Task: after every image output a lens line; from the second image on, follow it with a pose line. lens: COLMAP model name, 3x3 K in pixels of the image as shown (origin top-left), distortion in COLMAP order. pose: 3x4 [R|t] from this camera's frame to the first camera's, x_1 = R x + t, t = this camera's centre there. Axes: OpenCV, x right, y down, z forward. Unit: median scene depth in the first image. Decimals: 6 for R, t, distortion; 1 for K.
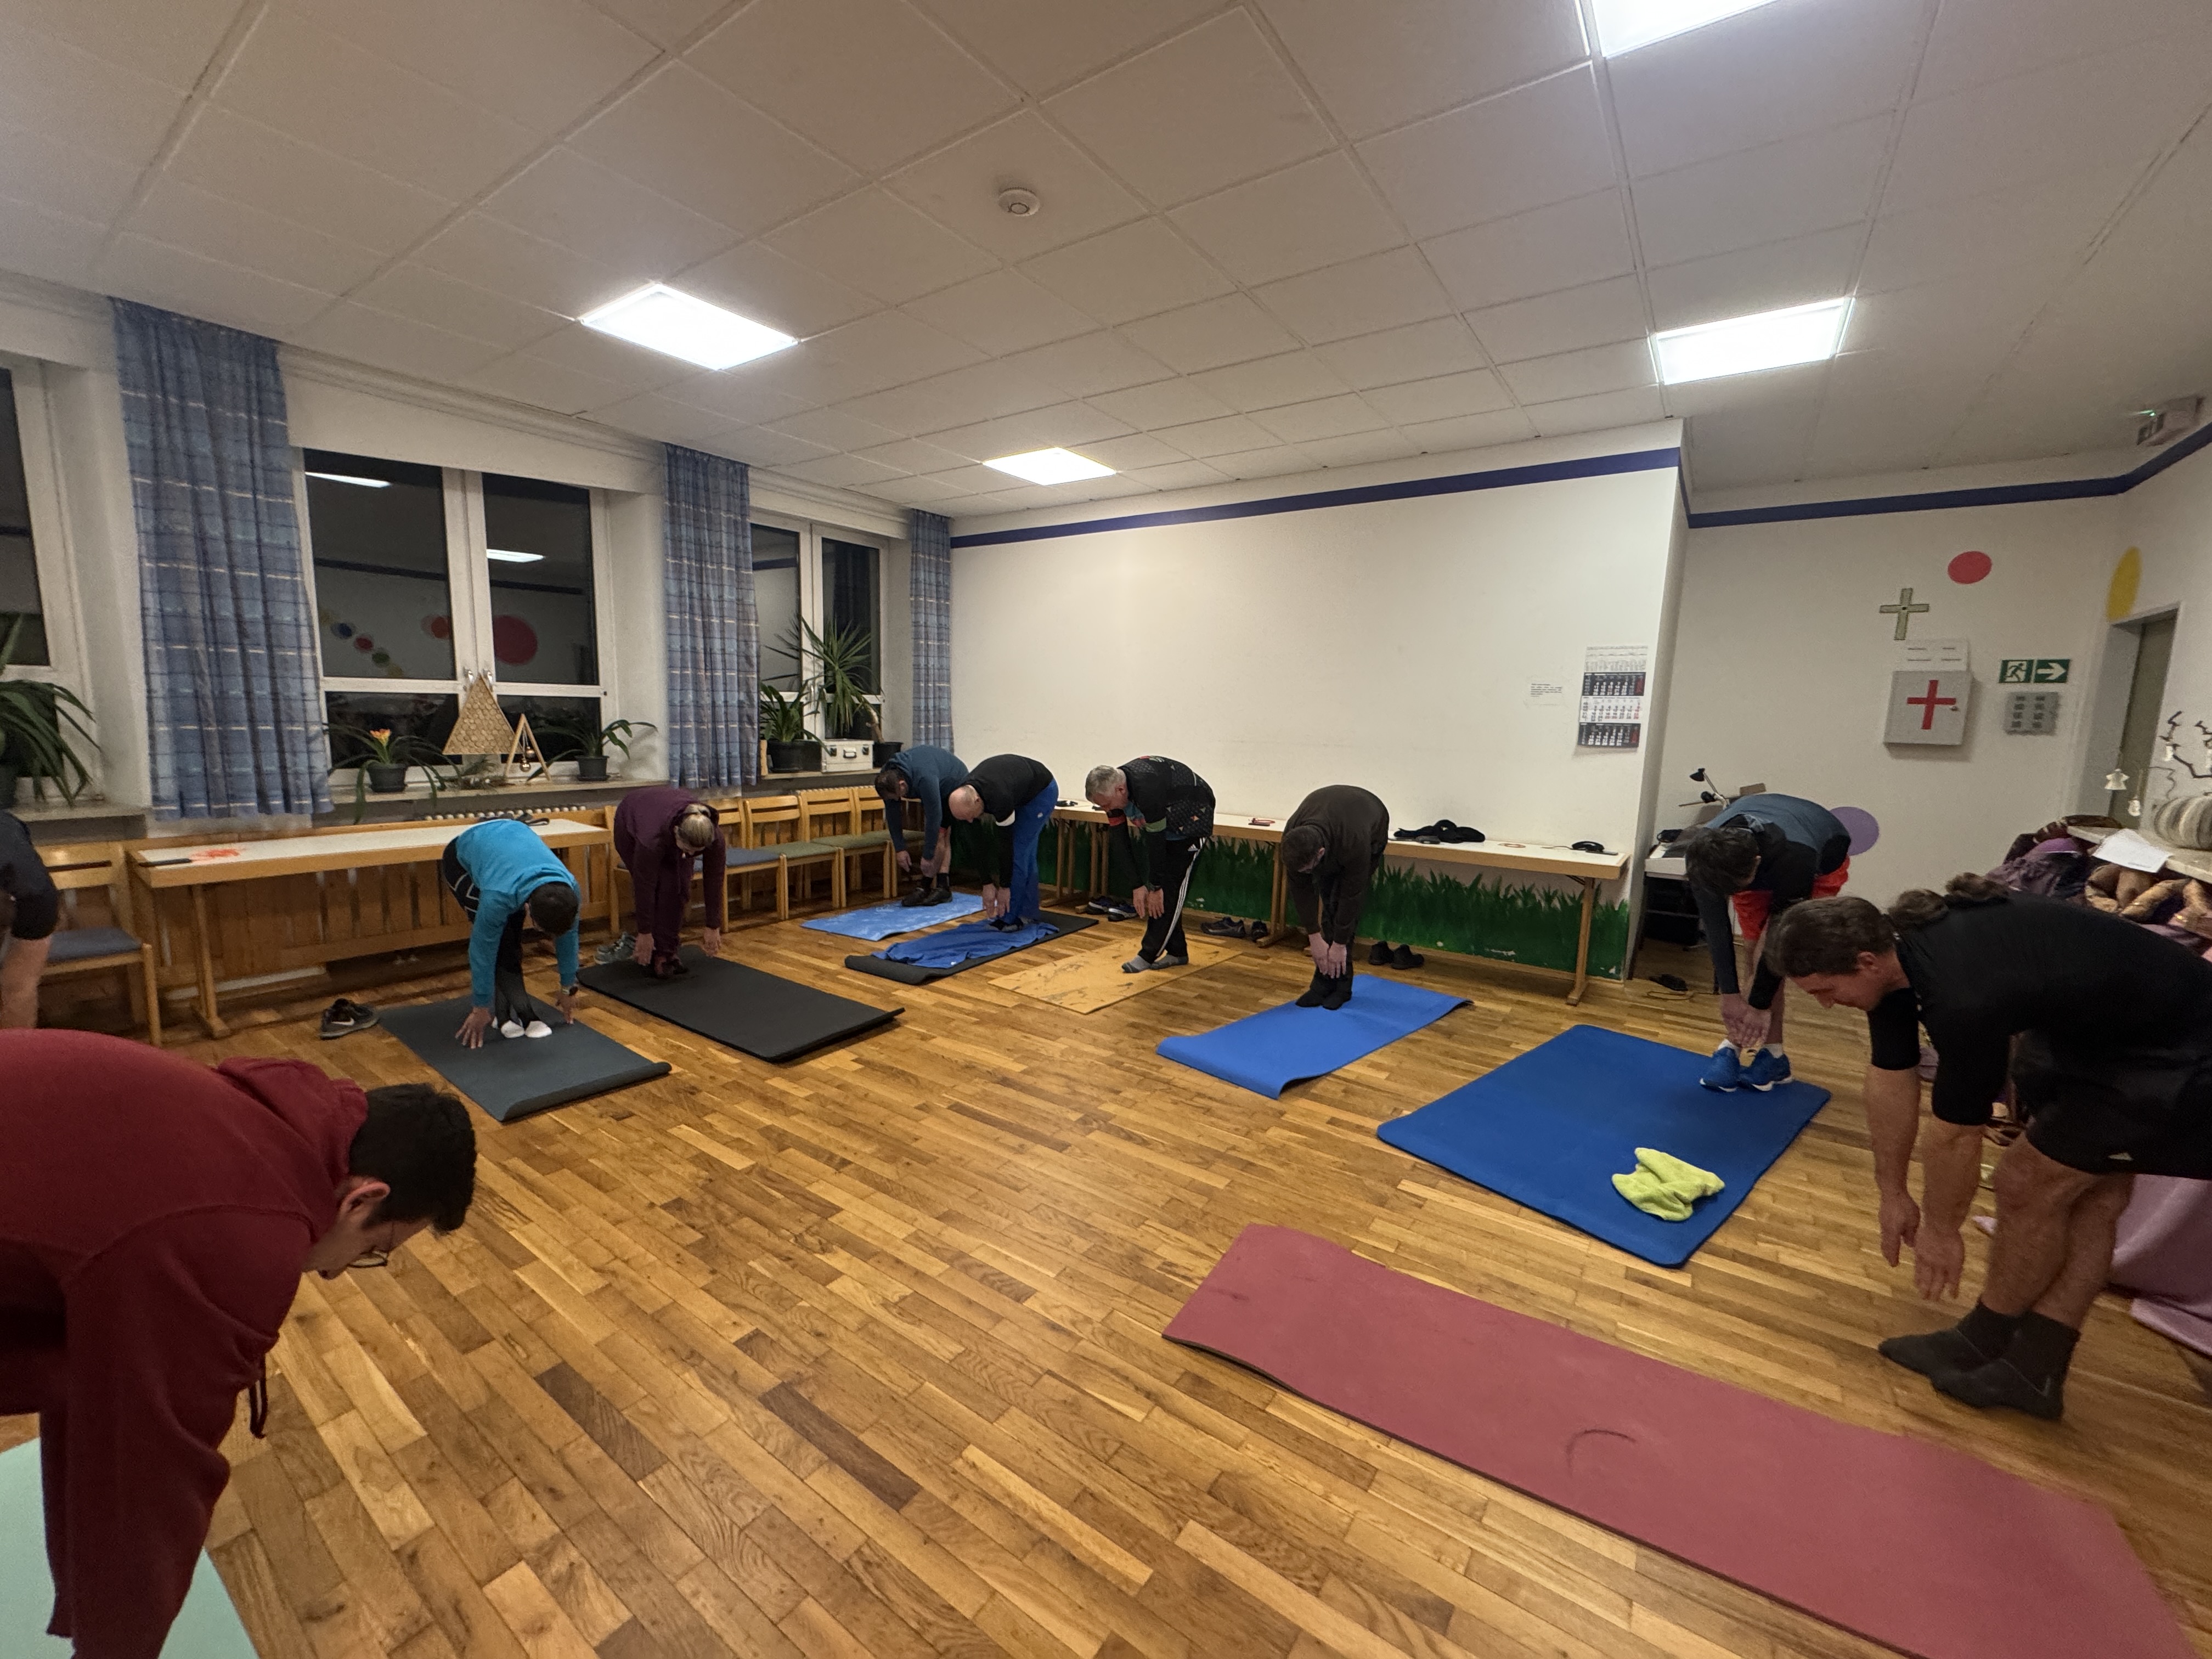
lens RADIAL K [[886.1, 0, 1119.7], [0, 886.1, 823.5], [0, 0, 1]] dist [0.000964, 0.000128]
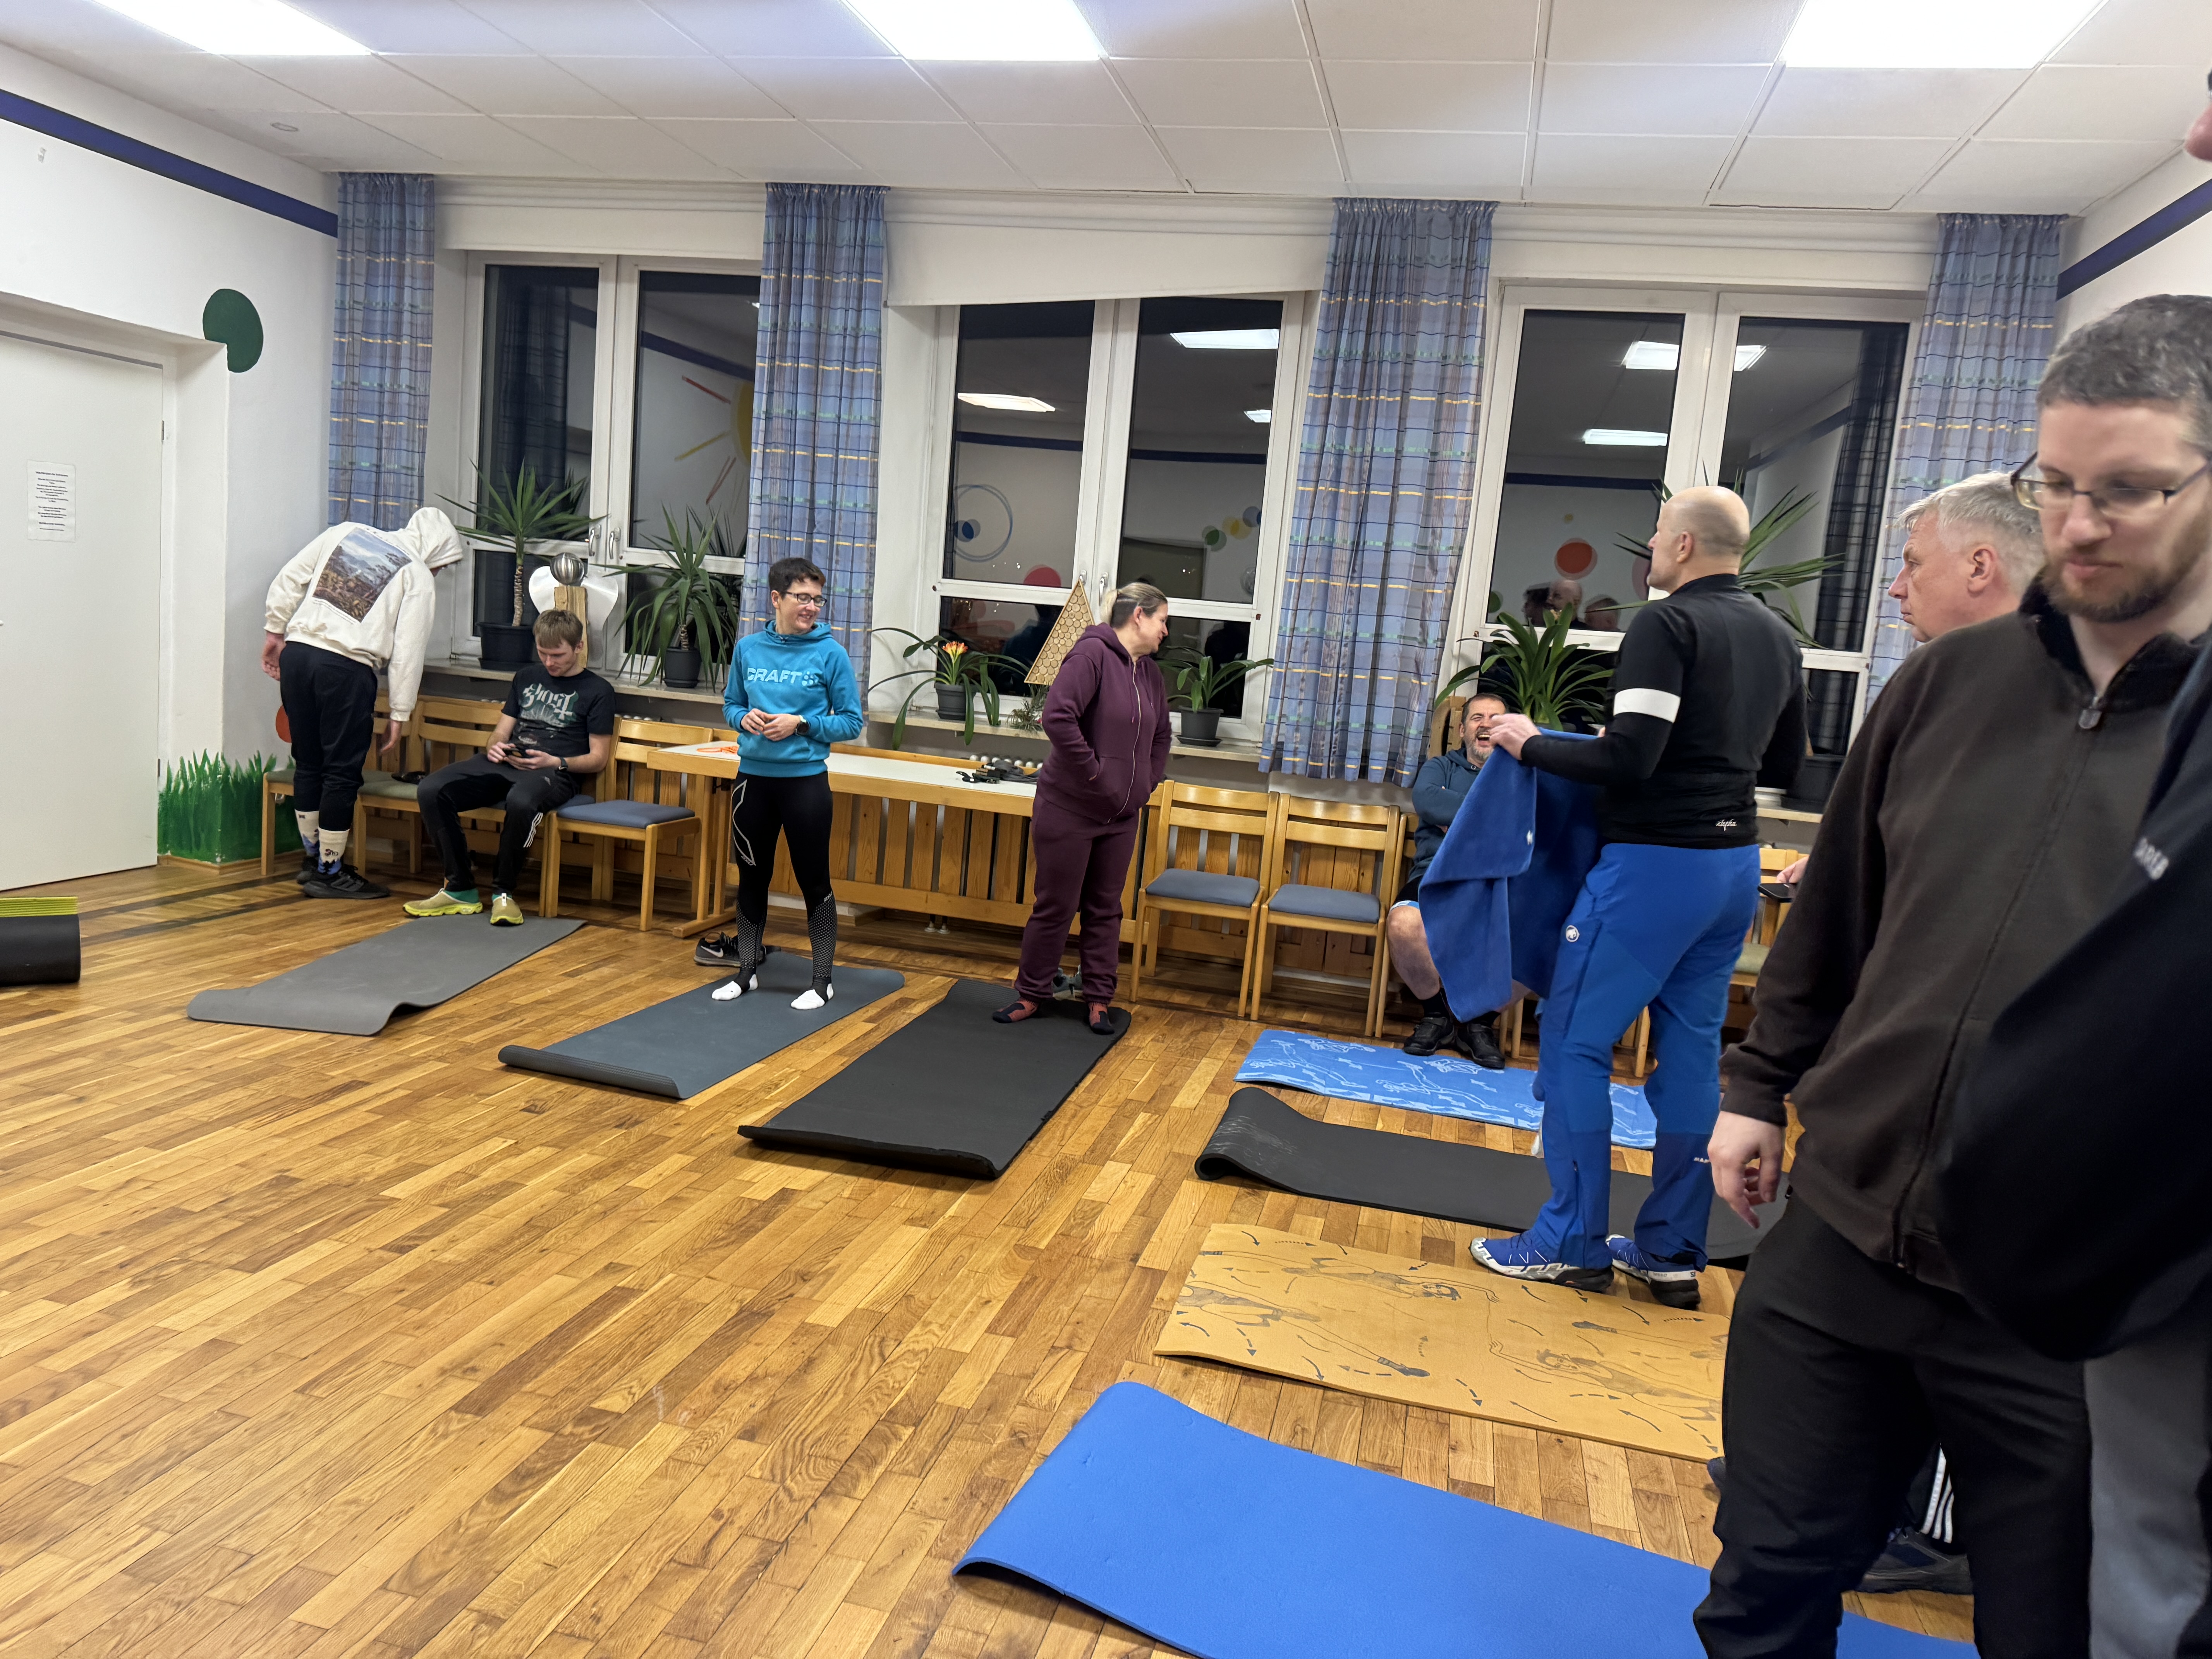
lens RADIAL K [[1578.8, 0, 1109.1], [0, 1578.8, 819.2], [0, 0, 1]] dist [0.044360, -0.045437]
pose [[0.355988, 0.127470, -0.925756, 0.773151], [-0.198432, 0.978373, 0.058410, -0.080468], [0.913180, 0.162906, 0.373583, 0.836269]]
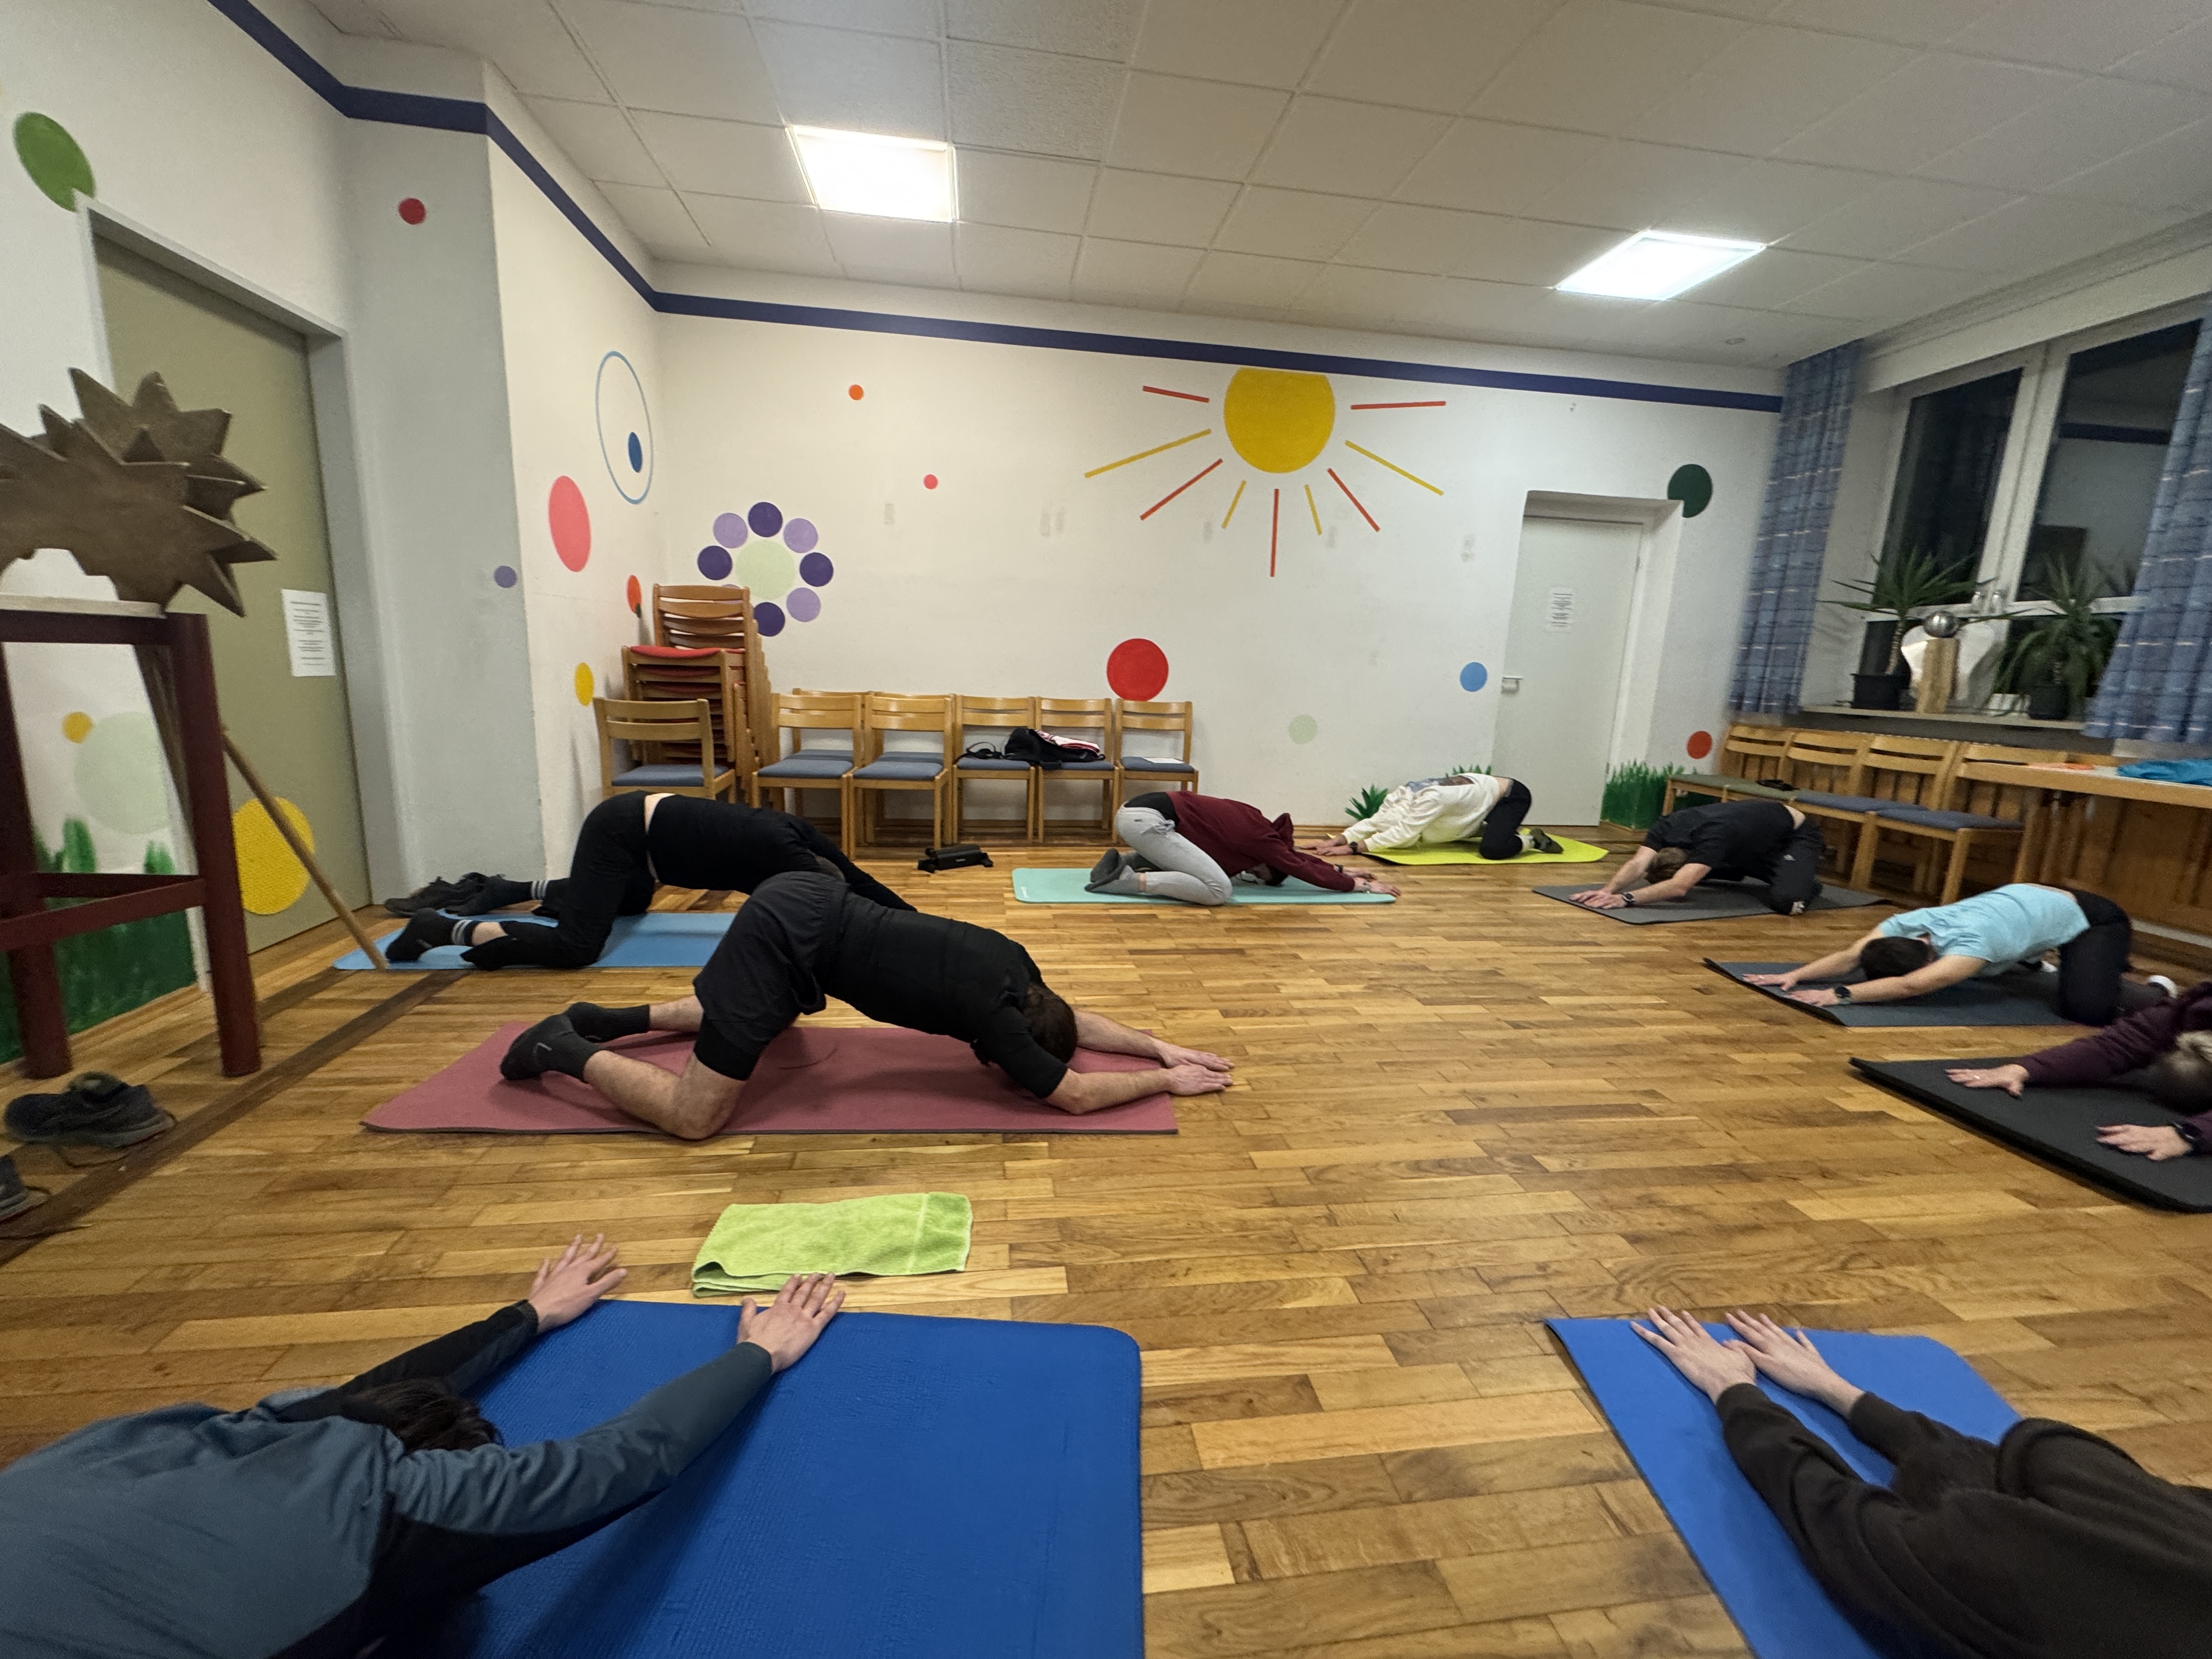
lens RADIAL K [[886.1, 0, 1099.6], [0, 886.1, 830.0], [0, 0, 1]] dist [0.000964, 0.000128]
pose [[-0.741053, 0.069659, -0.667824, 0.545652], [-0.145945, 0.954114, 0.261469, -0.001046], [0.655394, 0.291228, -0.696883, 1.108162]]
